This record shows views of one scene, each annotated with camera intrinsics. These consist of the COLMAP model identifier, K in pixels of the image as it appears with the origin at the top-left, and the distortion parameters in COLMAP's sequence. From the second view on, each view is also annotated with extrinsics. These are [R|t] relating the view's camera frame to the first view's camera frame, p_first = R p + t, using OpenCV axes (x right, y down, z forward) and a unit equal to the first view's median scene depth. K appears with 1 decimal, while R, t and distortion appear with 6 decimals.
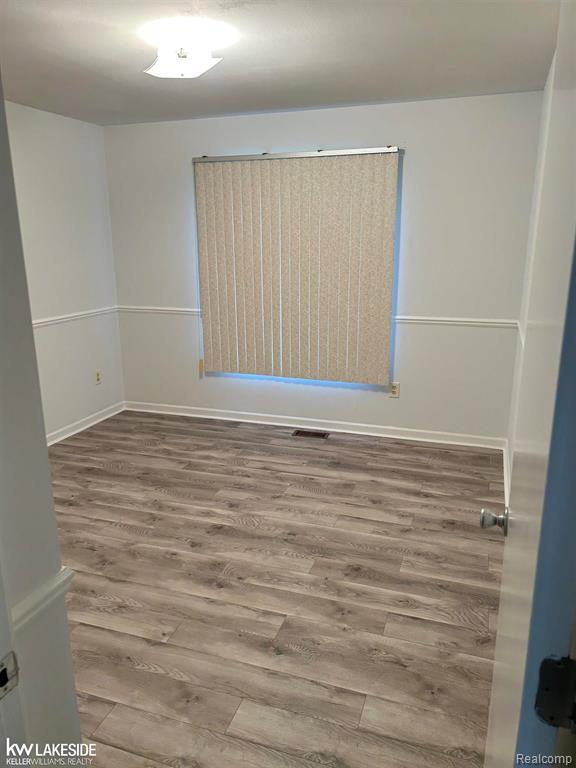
lens RADIAL K [[583.7, 0, 287.3], [0, 583.7, 383.4], [0, 0, 1]] dist [0.005432, 0.000912]
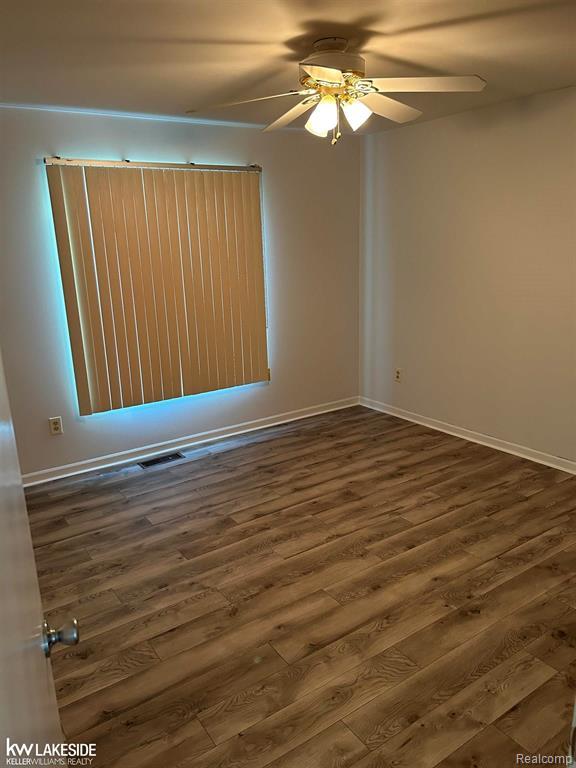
lens RADIAL K [[583.7, 0, 289.1], [0, 583.7, 384.6], [0, 0, 1]] dist [0.005432, 0.000912]
pose [[0.594983, -0.231265, 0.769748, -0.650593], [0.219615, 0.968043, 0.121088, -0.145361], [-0.773152, 0.097003, 0.626759, 0.385952]]
